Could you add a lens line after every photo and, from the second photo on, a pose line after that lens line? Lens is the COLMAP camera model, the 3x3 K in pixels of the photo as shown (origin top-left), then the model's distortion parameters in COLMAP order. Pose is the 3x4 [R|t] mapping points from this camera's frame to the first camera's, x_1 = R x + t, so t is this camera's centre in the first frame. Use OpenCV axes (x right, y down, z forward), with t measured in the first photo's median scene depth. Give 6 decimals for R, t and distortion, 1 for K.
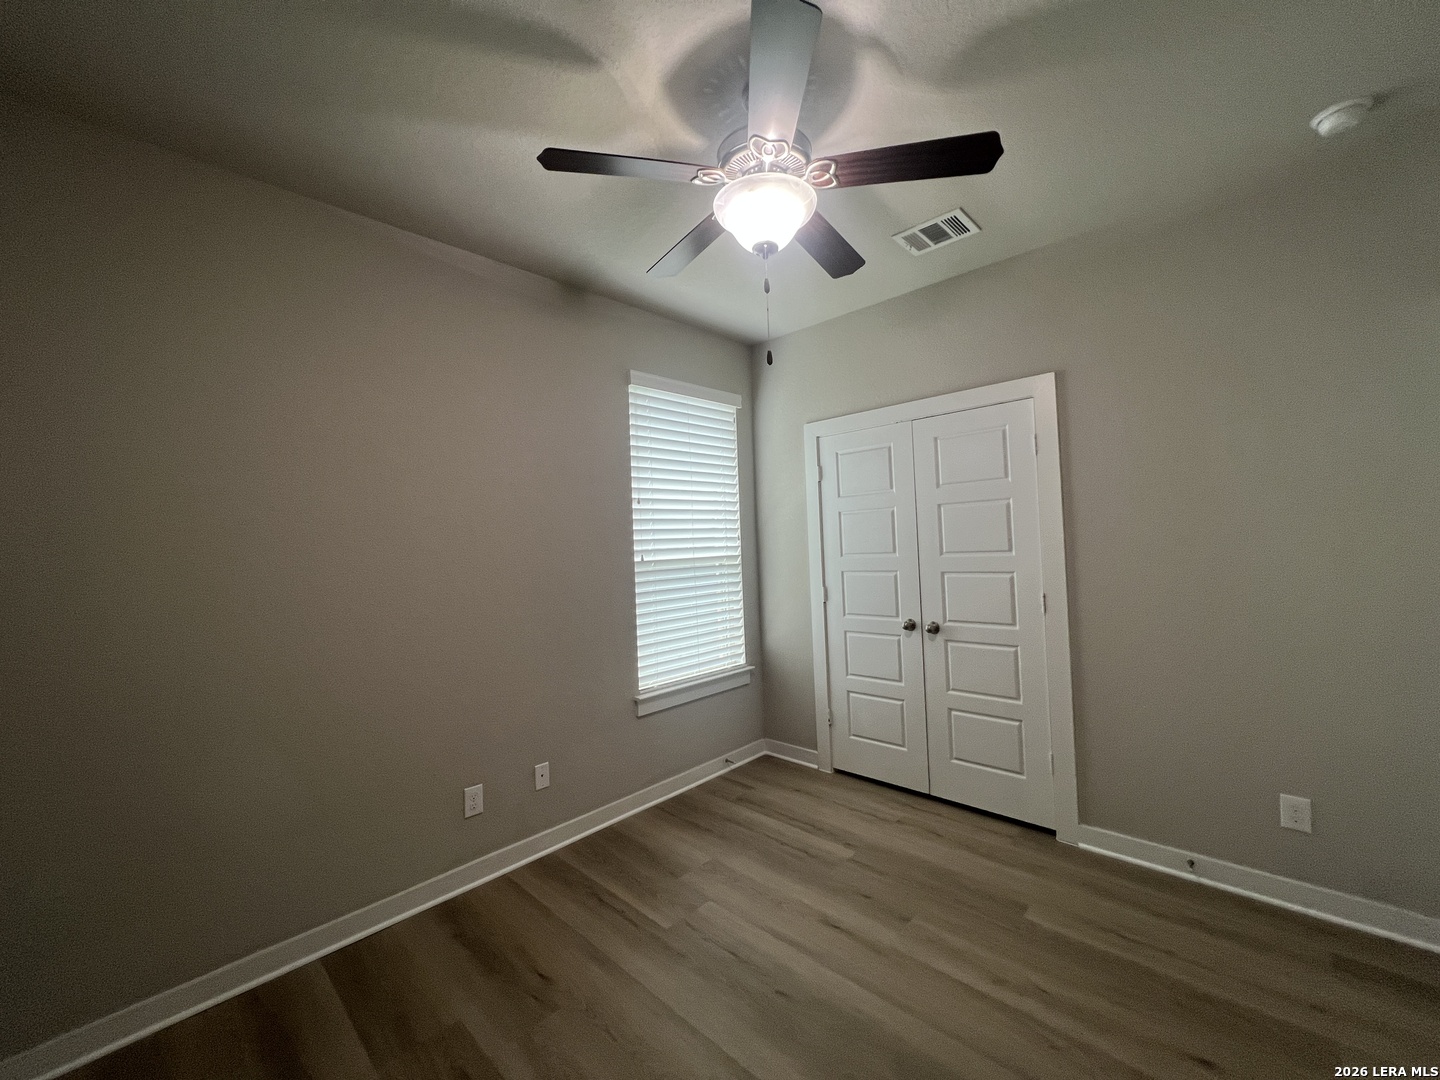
lens RADIAL K [[576.3, 0, 717.1], [0, 576.3, 532.4], [0, 0, 1]] dist [-0.000767, 0.000352]
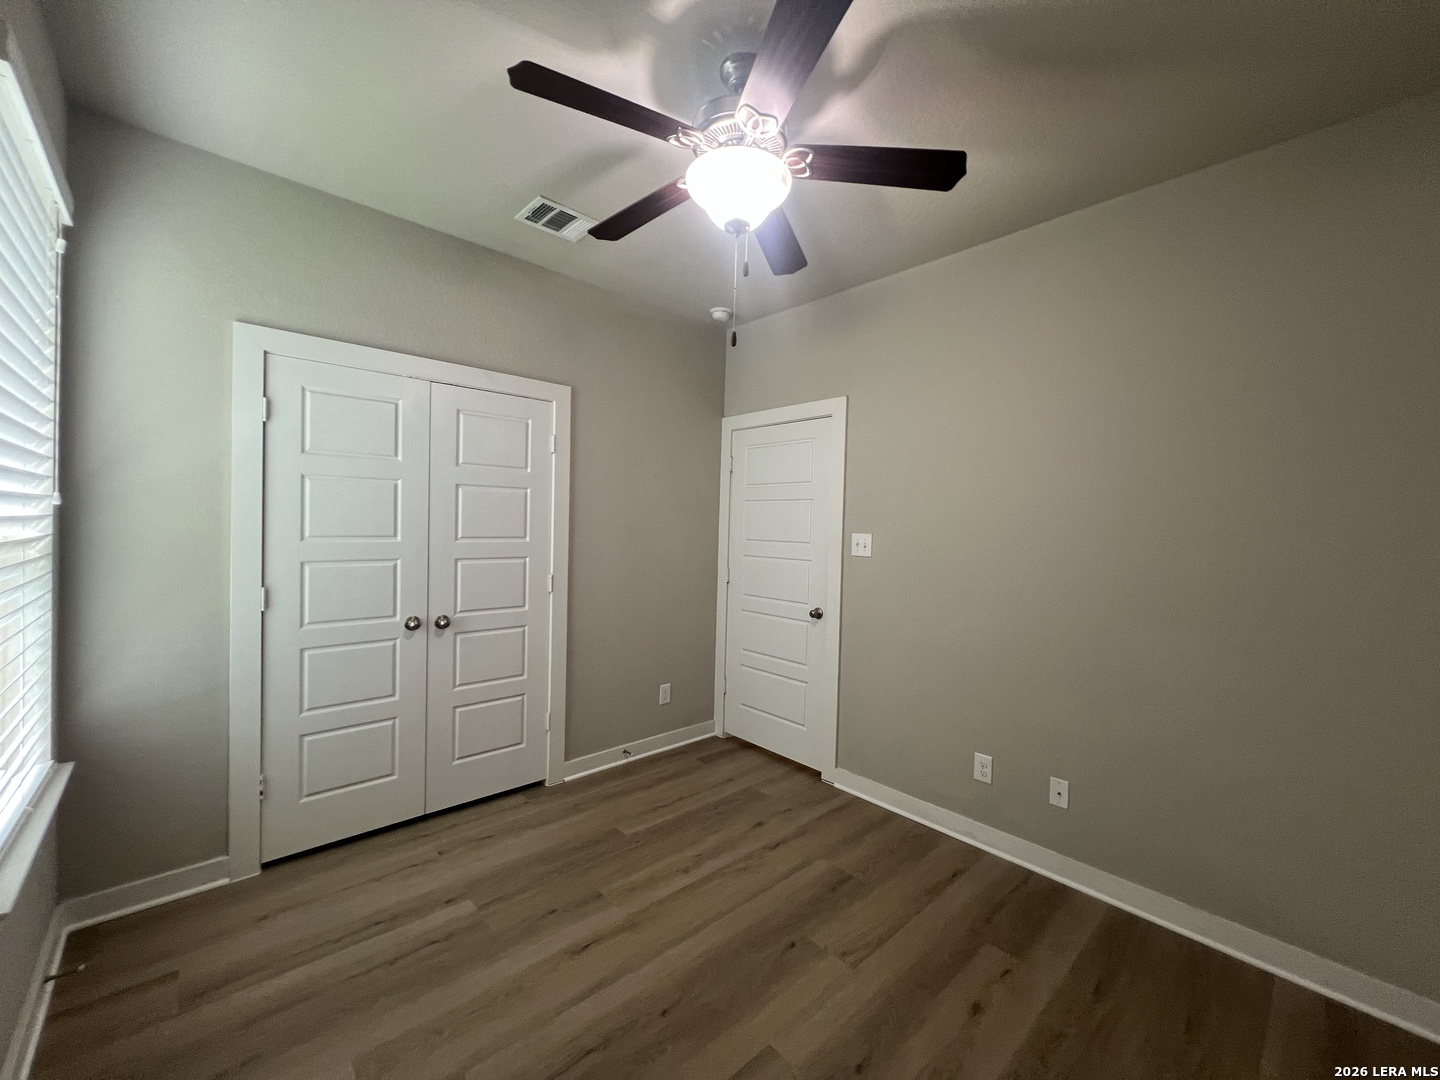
lens RADIAL K [[577.8, 0, 718.5], [0, 577.8, 533.0], [0, 0, 1]] dist [-0.000748, 0.000209]
pose [[0.059946, 0.023340, 0.997929, -0.510439], [-0.046347, 0.998714, -0.020574, 0.027998], [-0.997125, -0.045017, 0.060951, 0.549084]]
